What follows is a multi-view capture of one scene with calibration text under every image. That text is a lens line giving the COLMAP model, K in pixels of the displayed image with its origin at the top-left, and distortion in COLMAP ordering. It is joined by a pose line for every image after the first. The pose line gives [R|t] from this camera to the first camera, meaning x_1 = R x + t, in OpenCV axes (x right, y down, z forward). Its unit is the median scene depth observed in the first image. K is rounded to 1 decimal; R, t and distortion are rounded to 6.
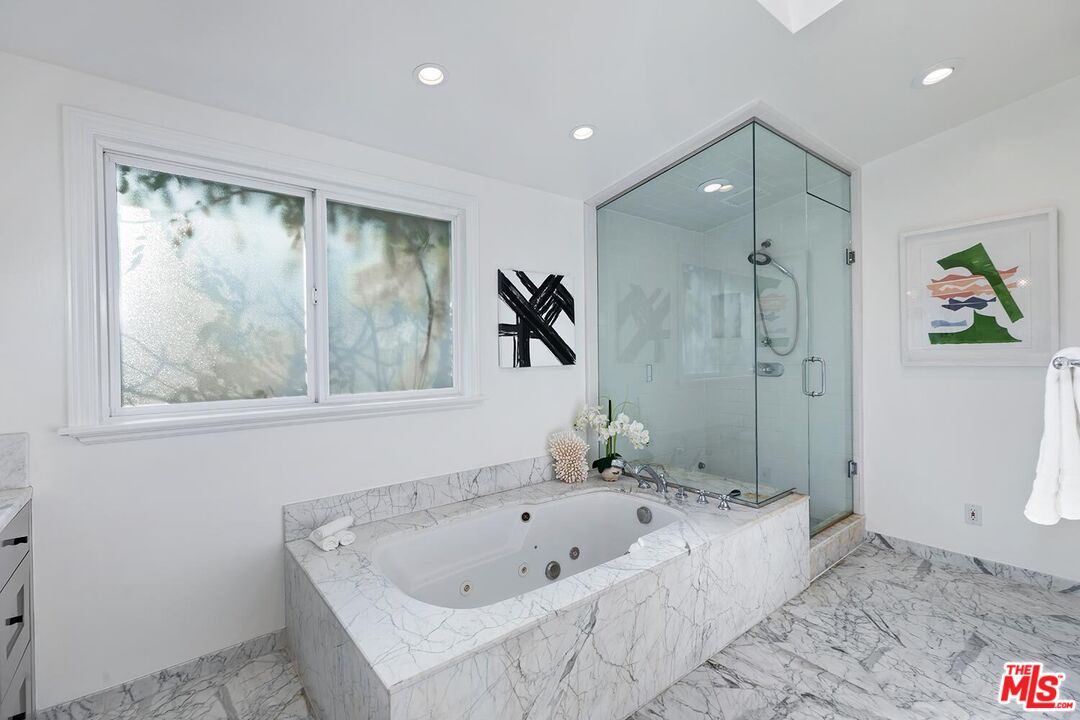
lens RADIAL K [[482.5, 0, 539.5], [0, 482.5, 352.2], [0, 0, 1]] dist [0.002975, 0.000033]
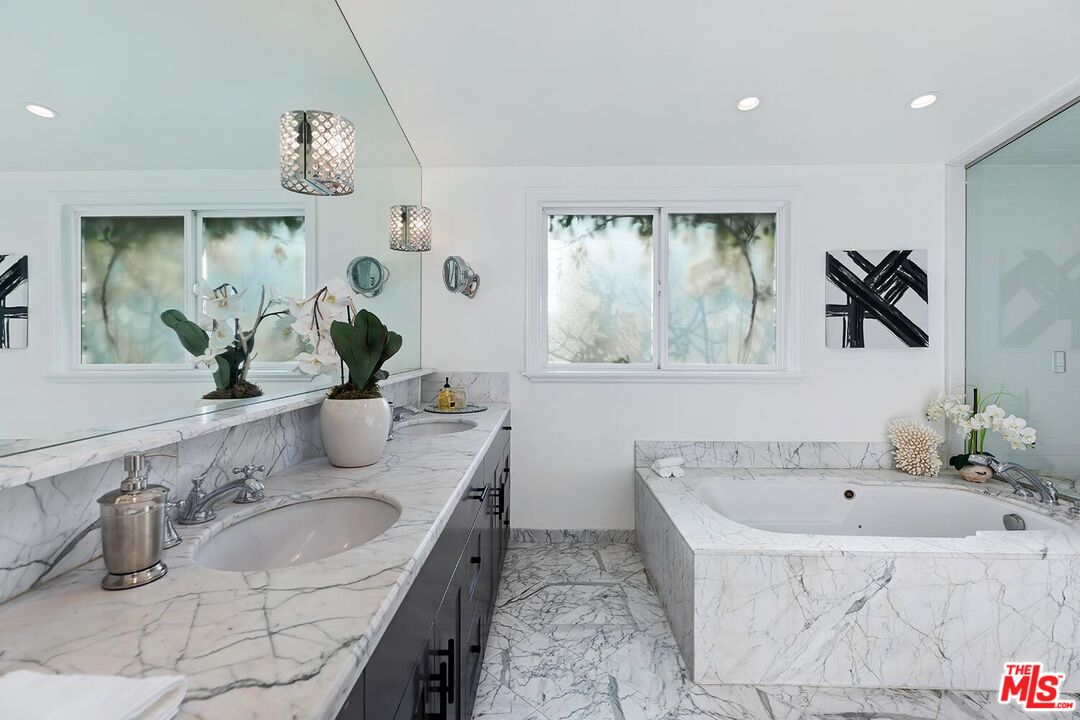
lens RADIAL K [[482.5, 0, 539.5], [0, 482.5, 352.2], [0, 0, 1]] dist [0.002975, 0.000033]
pose [[0.767881, 0.030275, -0.639877, 0.118293], [-0.011713, 0.999379, 0.033229, 0.016780], [0.640486, -0.018021, 0.767758, -0.201861]]
